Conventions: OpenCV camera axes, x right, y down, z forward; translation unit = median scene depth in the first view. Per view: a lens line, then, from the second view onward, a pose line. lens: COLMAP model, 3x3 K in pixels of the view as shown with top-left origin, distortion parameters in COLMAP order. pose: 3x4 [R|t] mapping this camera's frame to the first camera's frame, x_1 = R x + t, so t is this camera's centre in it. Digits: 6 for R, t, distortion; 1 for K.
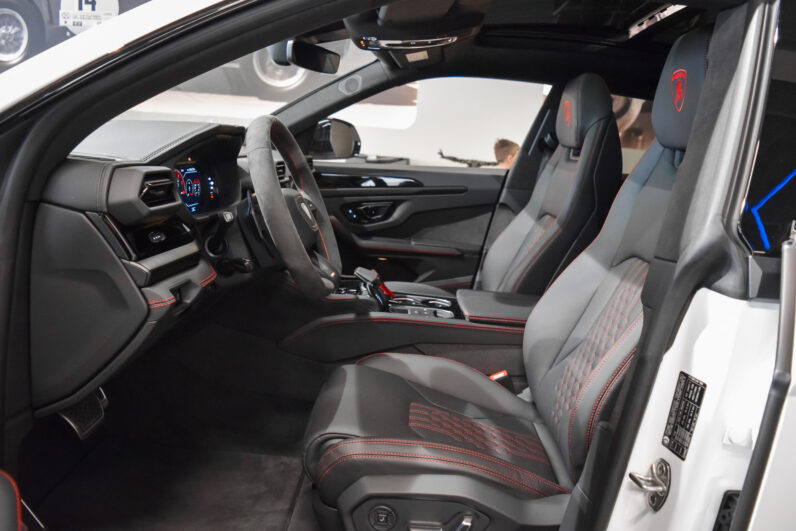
lens RADIAL K [[622.9, 0, 398.0], [0, 622.9, 265.5], [0, 0, 1]] dist [-0.086567, 0.006594]
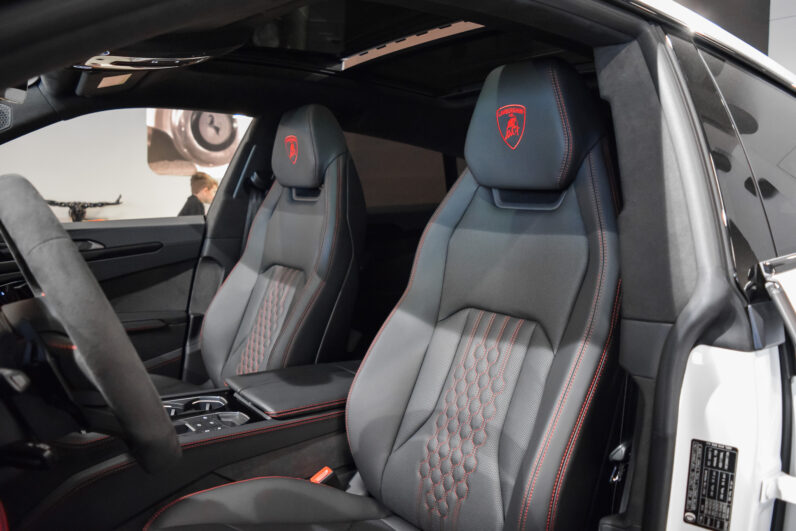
lens RADIAL K [[622.9, 0, 398.0], [0, 622.9, 265.5], [0, 0, 1]] dist [-0.086567, 0.006594]
pose [[0.784240, -0.131186, 0.606431, -0.202330], [0.157361, 0.987489, 0.010118, -0.082193], [-0.600171, 0.087494, 0.795072, 0.262675]]
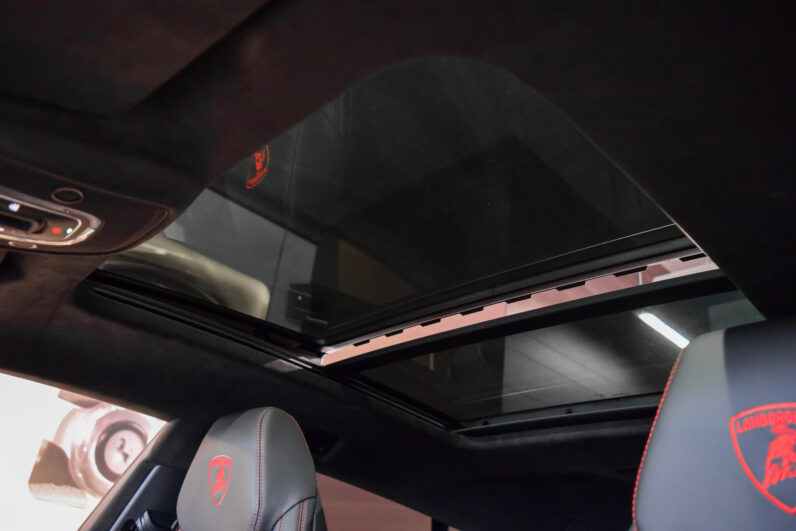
lens RADIAL K [[664.8, 0, 398.2], [0, 664.8, 242.4], [0, 0, 1]] dist [-0.092336, 0.012006]
pose [[0.715031, 0.323180, 0.619907, -0.017796], [0.072269, 0.847810, -0.525352, -0.146281], [-0.695347, 0.420443, 0.582855, 0.612022]]
